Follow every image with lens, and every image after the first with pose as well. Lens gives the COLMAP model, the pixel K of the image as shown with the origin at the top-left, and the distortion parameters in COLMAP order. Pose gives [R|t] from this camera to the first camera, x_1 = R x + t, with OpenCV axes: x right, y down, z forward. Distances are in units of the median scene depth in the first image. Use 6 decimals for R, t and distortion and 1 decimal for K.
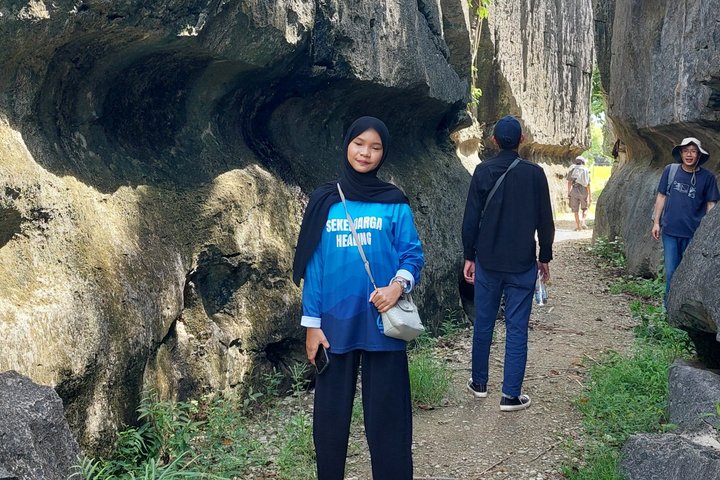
lens RADIAL K [[631.5, 0, 359.5], [0, 631.5, 248.0], [0, 0, 1]] dist [0.002518, -0.002357]
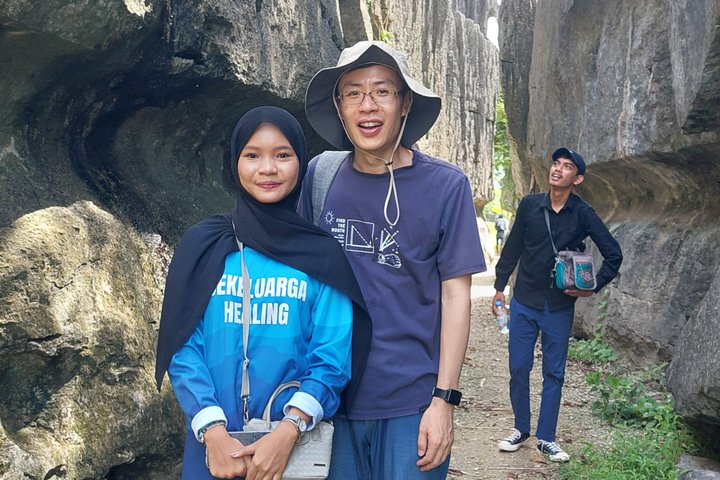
lens RADIAL K [[631.5, 0, 359.5], [0, 631.5, 248.0], [0, 0, 1]] dist [0.002518, -0.002357]
pose [[0.985127, -0.015990, 0.171082, 0.005001], [0.032538, 0.995006, -0.094366, -0.008496], [-0.168719, 0.098529, 0.980727, 0.283009]]
